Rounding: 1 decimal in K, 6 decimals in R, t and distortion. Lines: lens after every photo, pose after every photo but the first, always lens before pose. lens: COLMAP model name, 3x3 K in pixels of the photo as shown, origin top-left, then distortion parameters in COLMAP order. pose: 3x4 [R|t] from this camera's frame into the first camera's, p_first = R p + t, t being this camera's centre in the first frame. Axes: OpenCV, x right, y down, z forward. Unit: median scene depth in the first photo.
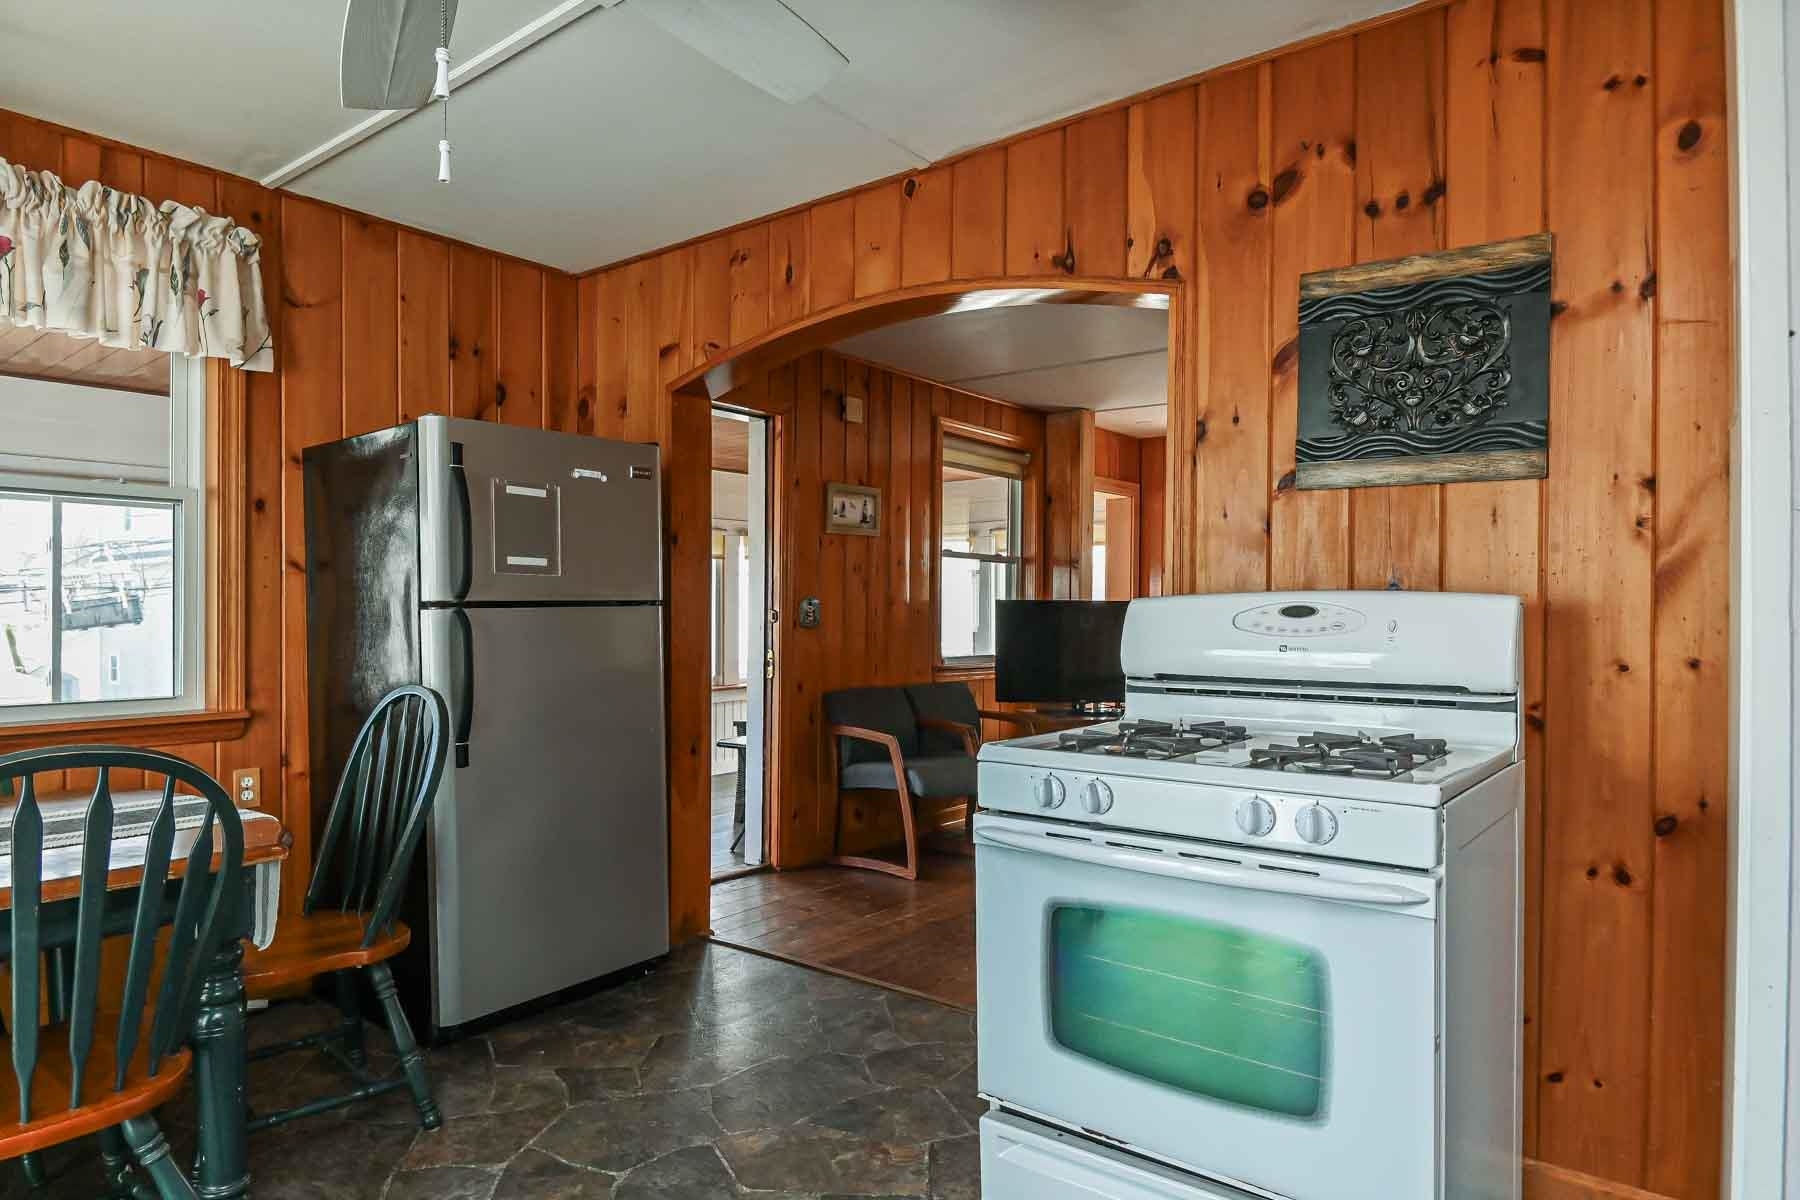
lens RADIAL K [[947.9, 0, 900.0], [0, 947.9, 600.0], [0, 0, 1]] dist [0.030510, -0.031336]
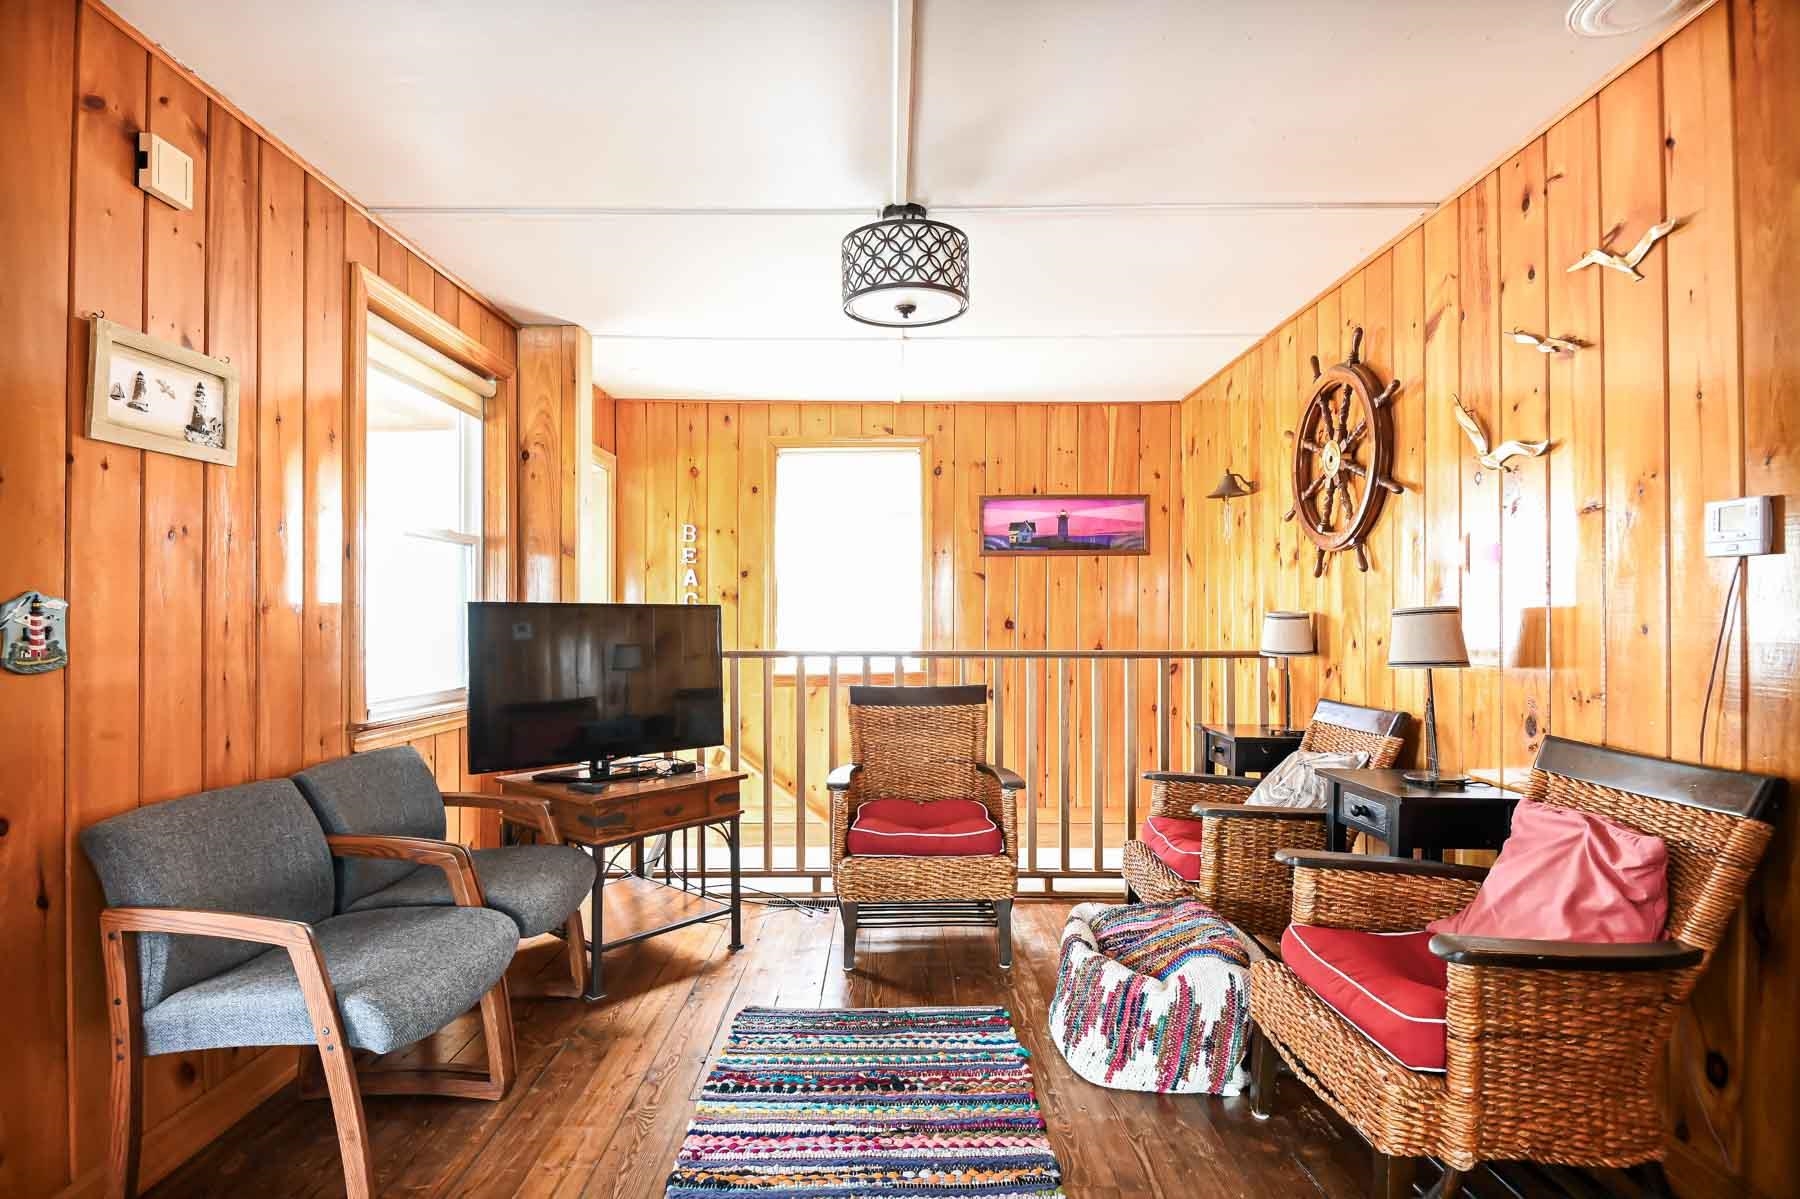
lens RADIAL K [[914.5, 0, 897.2], [0, 914.5, 597.7], [0, 0, 1]] dist [0.026637, -0.024744]
pose [[0.796889, -0.002485, 0.604120, -0.036140], [0.006697, 0.999966, -0.004721, 0.002877], [-0.604088, 0.007809, 0.796879, 0.434276]]
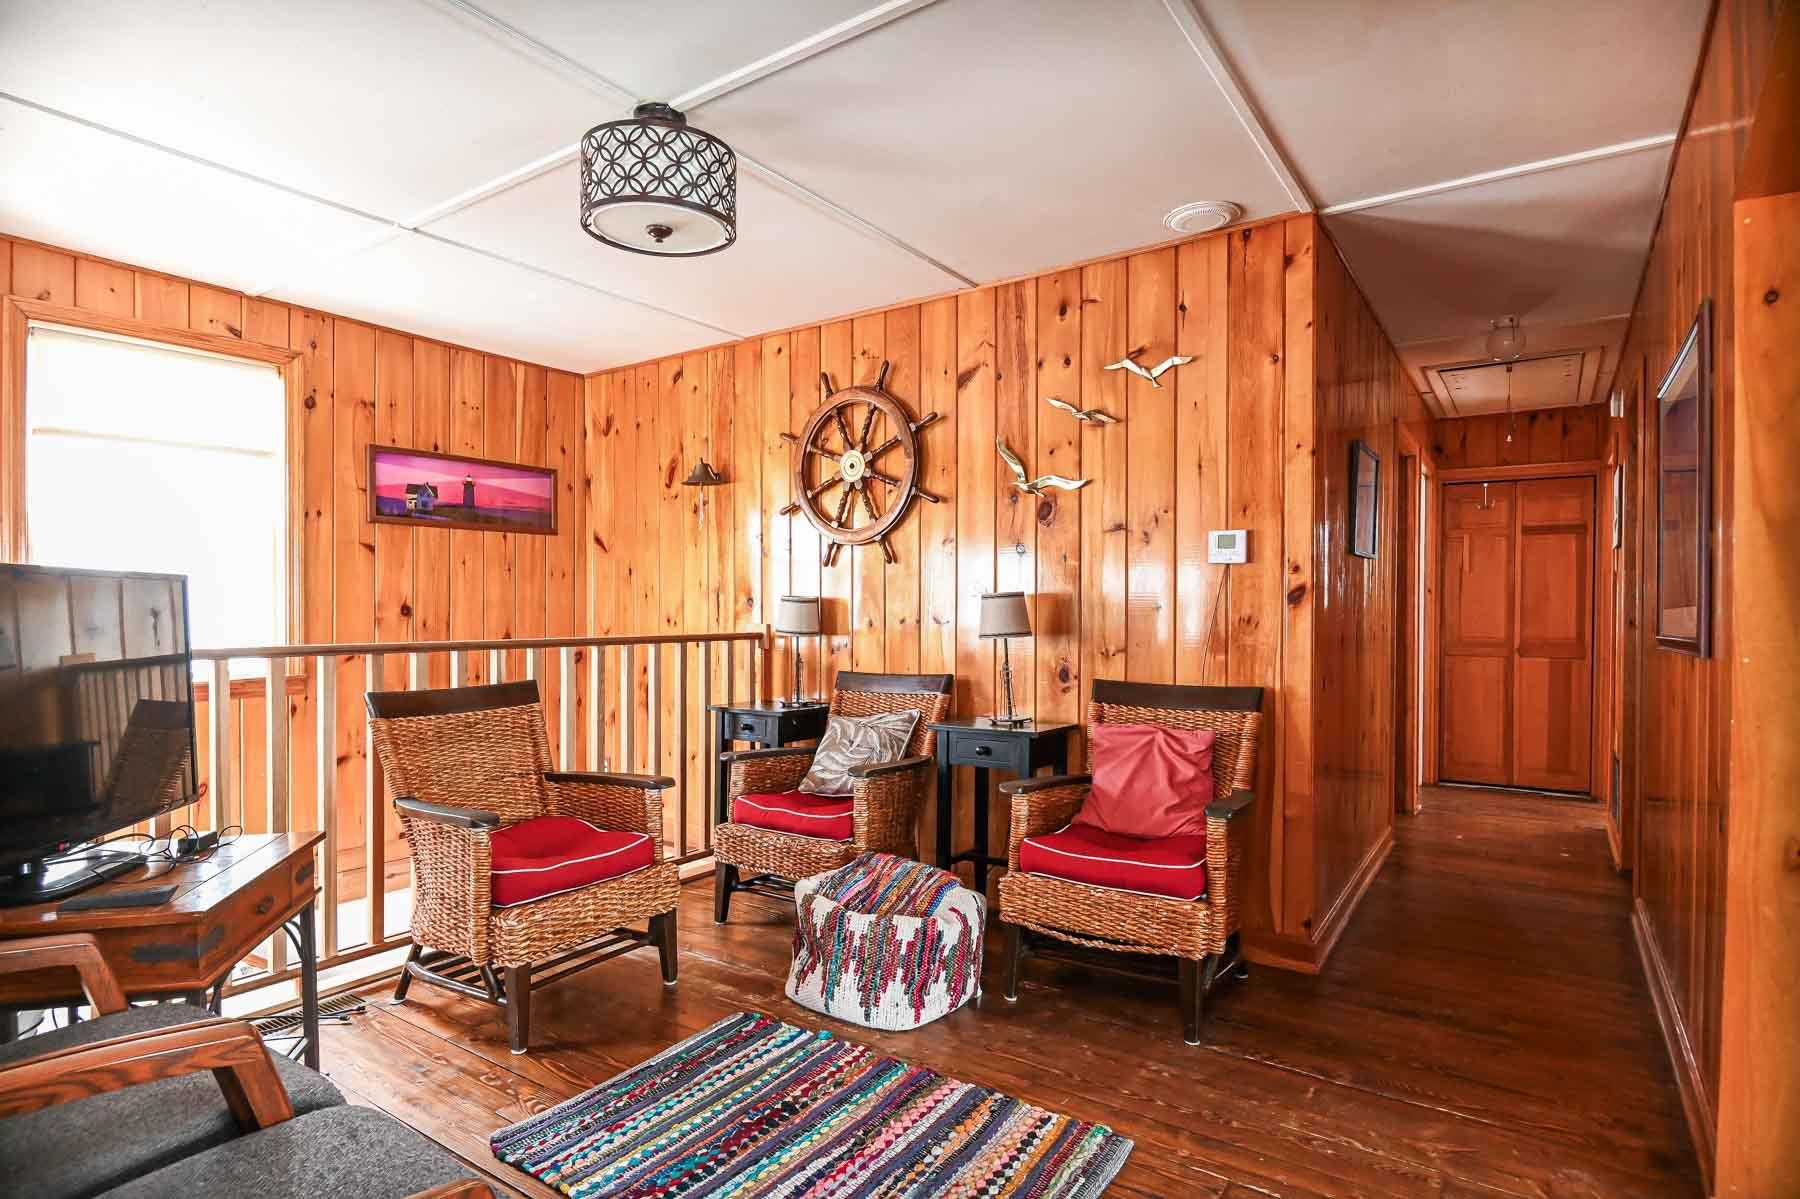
lens RADIAL K [[947.9, 0, 900.0], [0, 947.9, 599.5], [0, 0, 1]] dist [0.030510, -0.031336]
pose [[-0.046676, -0.005317, 0.998896, -0.171446], [-0.009052, 0.999947, 0.004899, 0.009556], [-0.998869, -0.008813, -0.046721, 0.730409]]
